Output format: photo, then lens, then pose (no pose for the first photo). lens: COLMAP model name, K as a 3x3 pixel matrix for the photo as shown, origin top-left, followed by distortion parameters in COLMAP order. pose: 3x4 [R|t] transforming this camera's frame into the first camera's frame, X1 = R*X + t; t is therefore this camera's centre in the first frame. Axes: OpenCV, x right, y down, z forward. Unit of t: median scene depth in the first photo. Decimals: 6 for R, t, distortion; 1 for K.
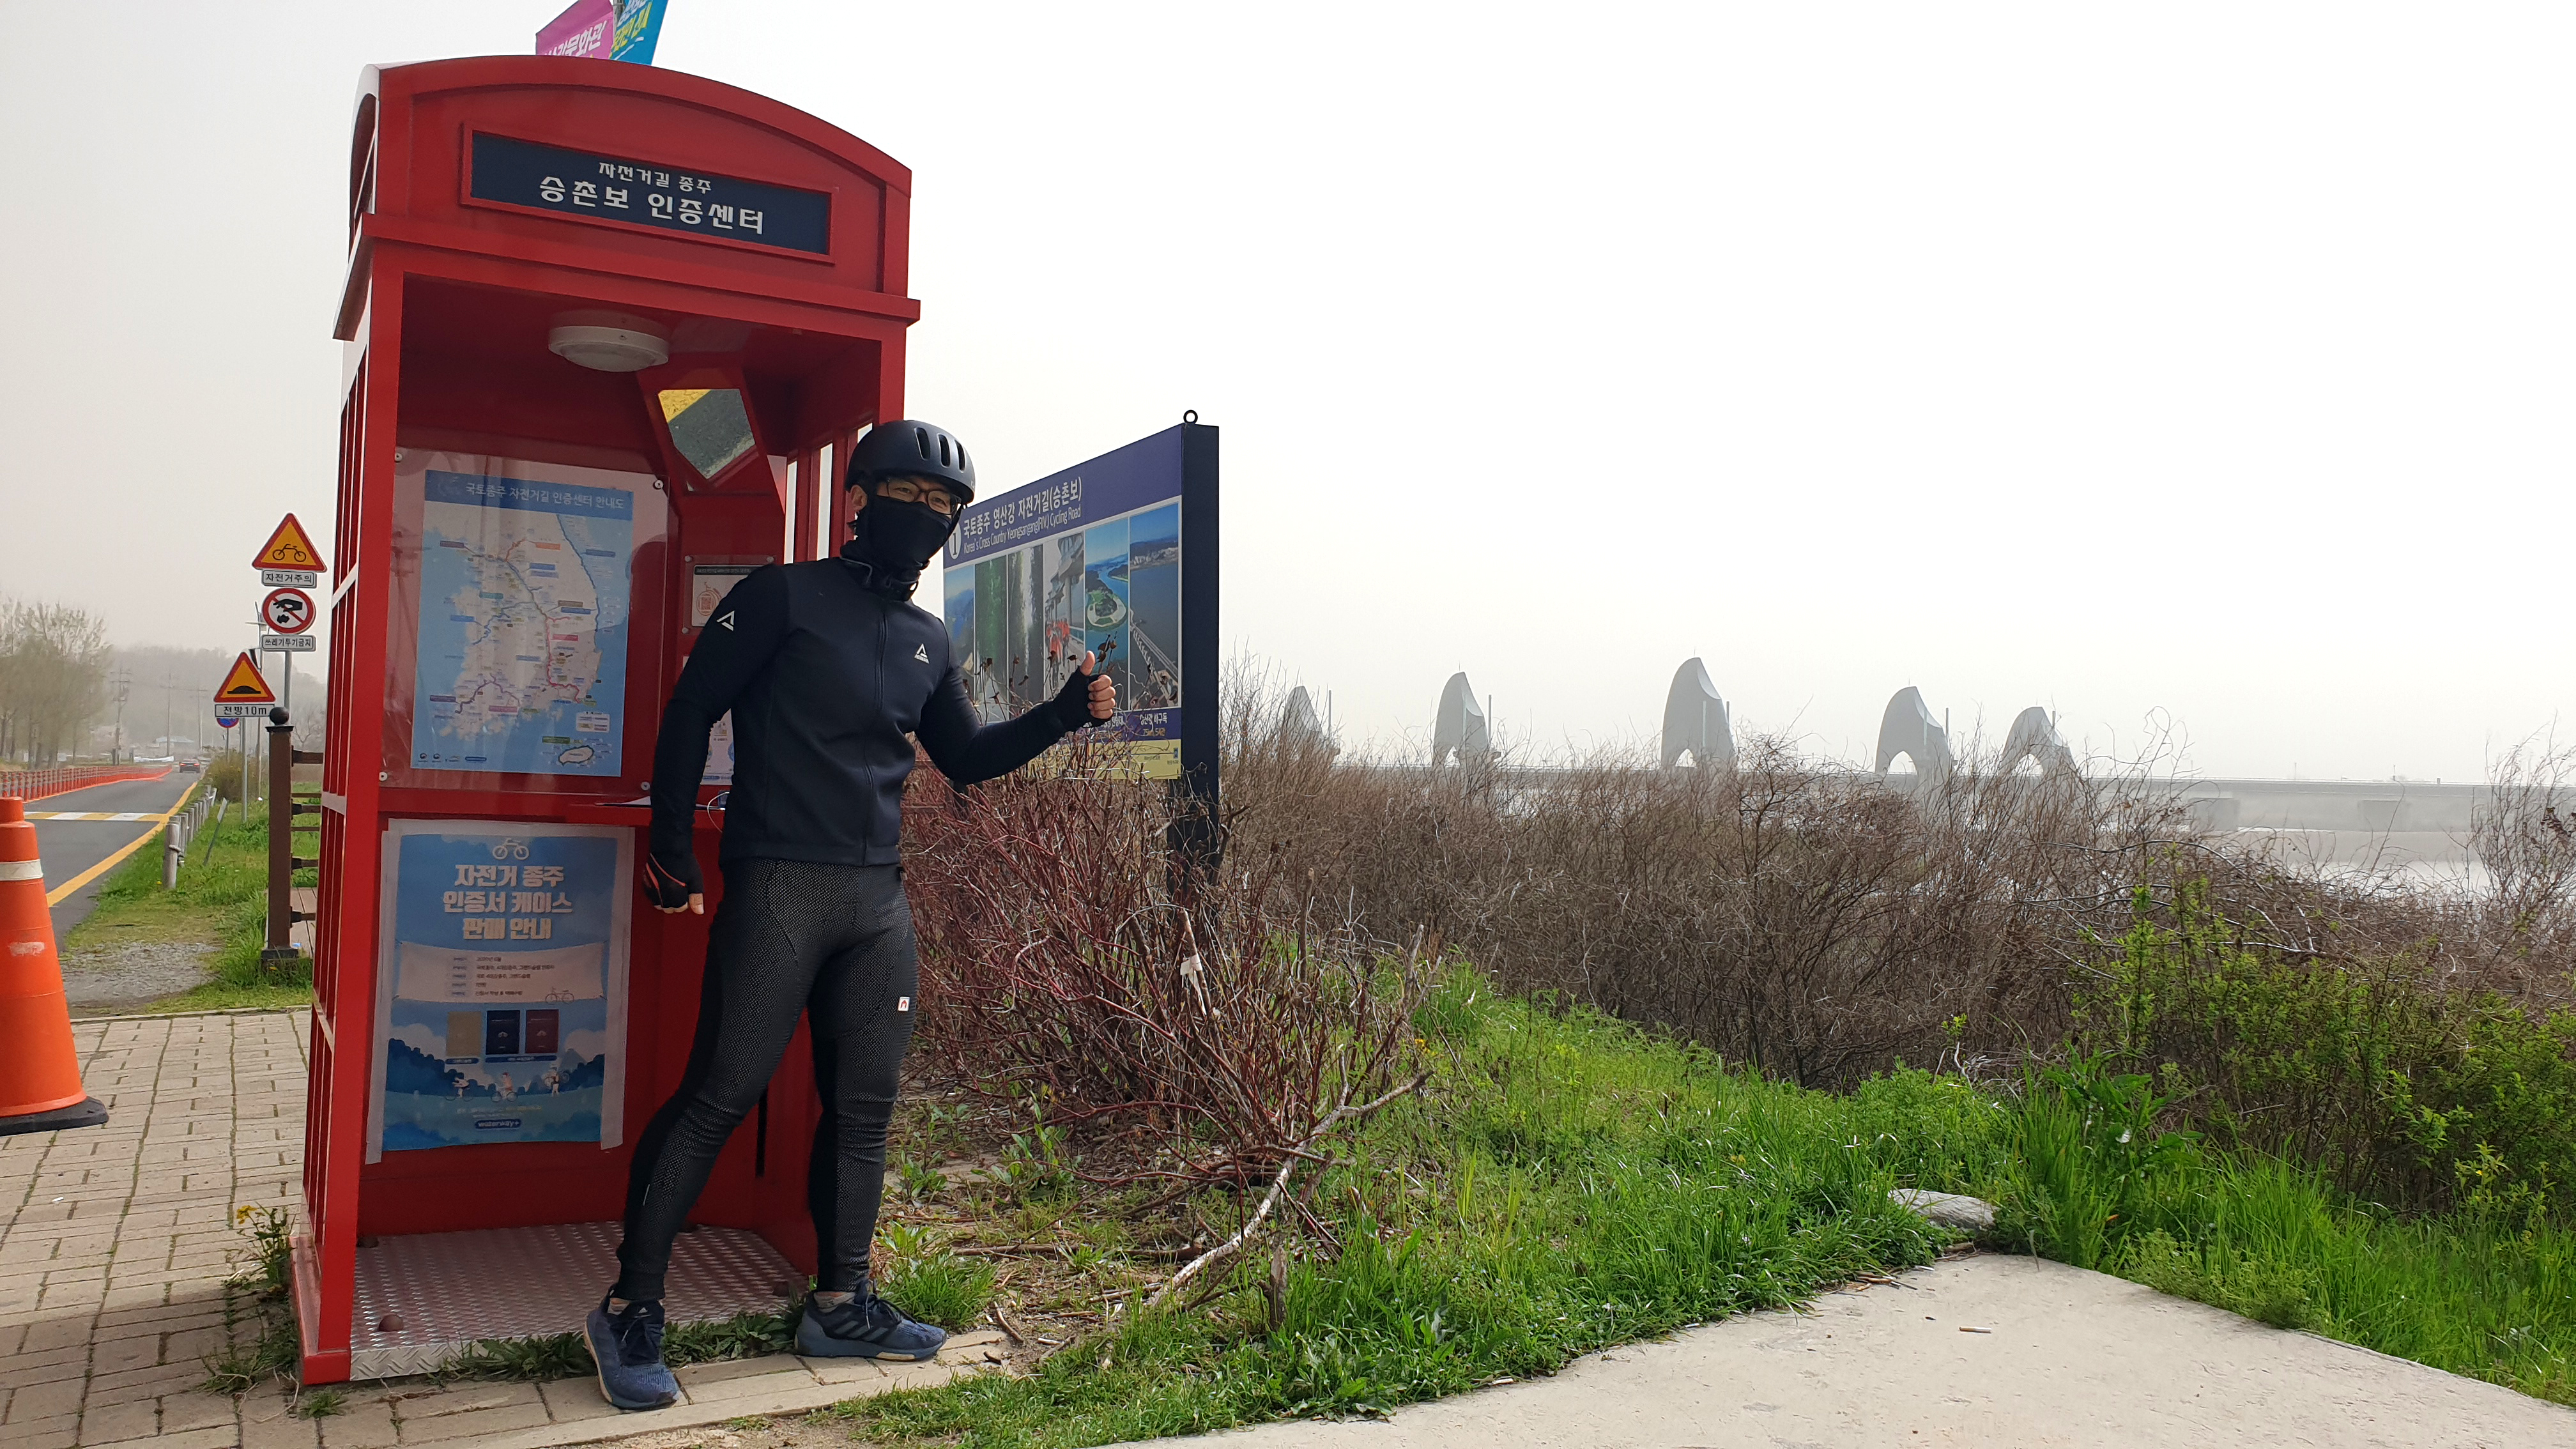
lens RADIAL K [[2074.4, 0, 1293.3], [0, 2074.4, 733.5], [0, 0, 1]] dist [0.021200, -0.060395]
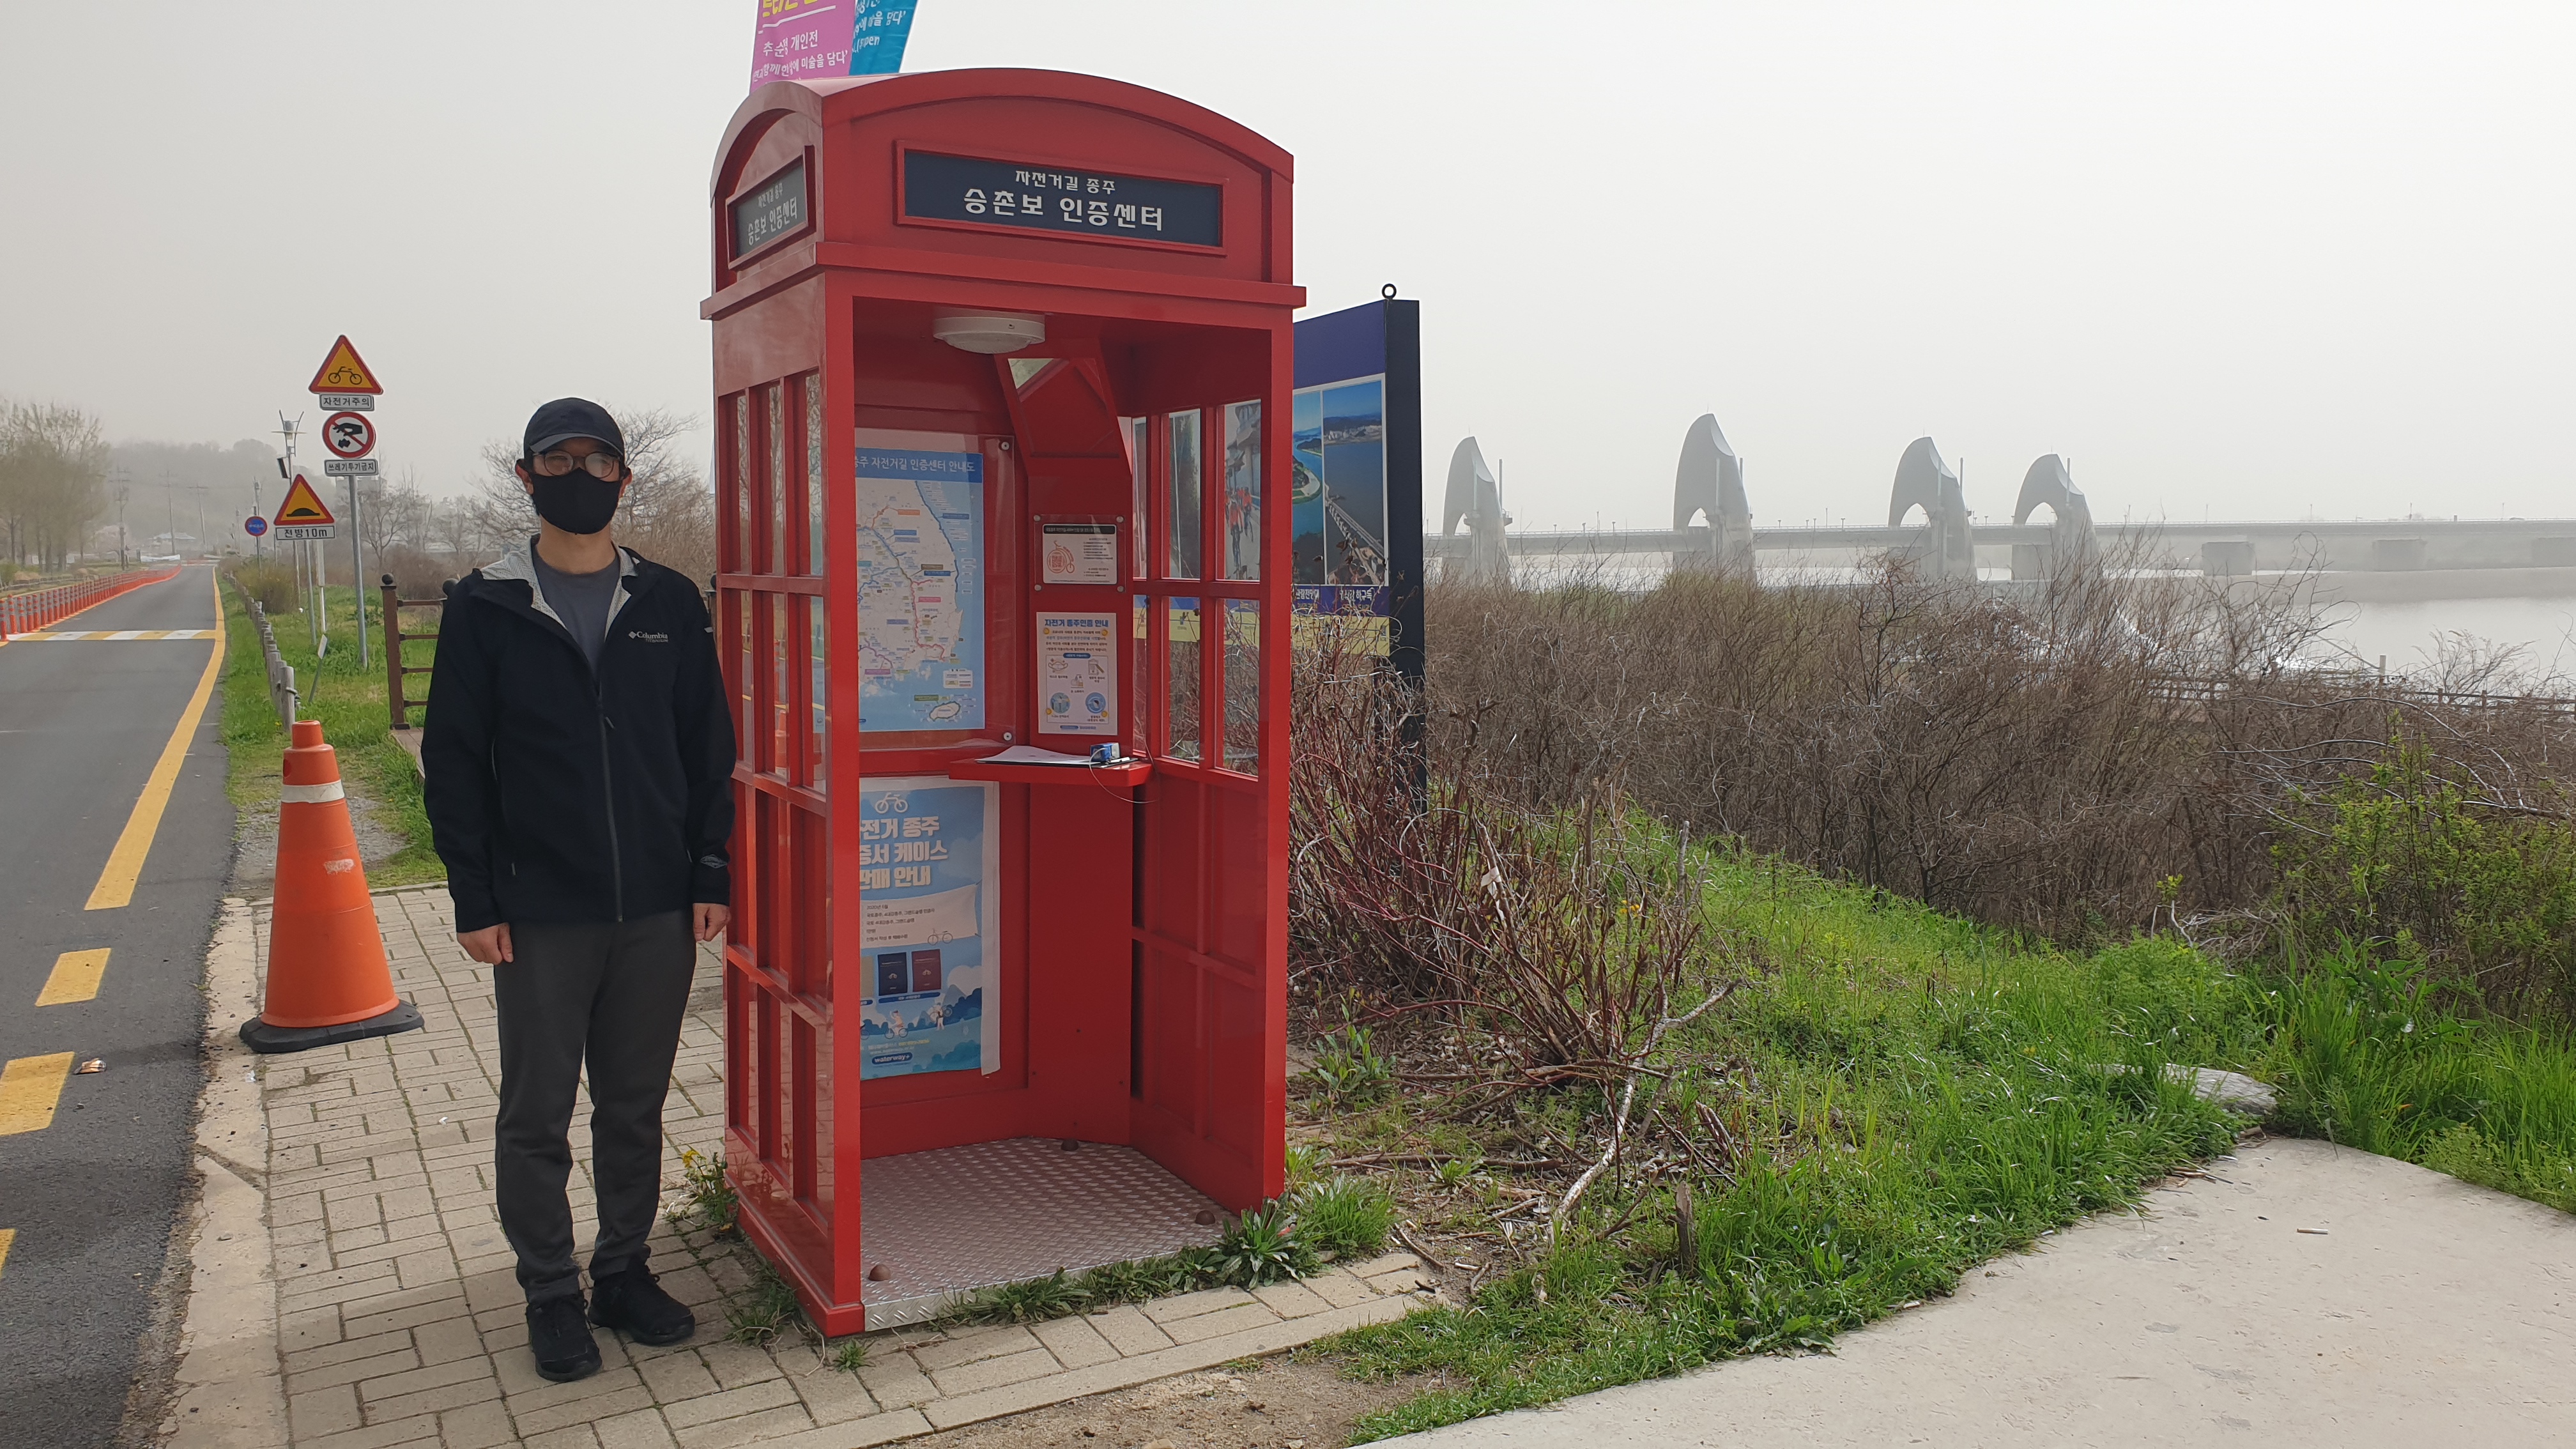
lens RADIAL K [[2074.4, 0, 1267.8], [0, 2074.4, 729.1], [0, 0, 1]] dist [0.021200, -0.060395]
pose [[0.999546, -0.025569, -0.015919, -0.167979], [0.027153, 0.993680, 0.108915, -0.091647], [0.013034, -0.109298, 0.993924, -0.041442]]
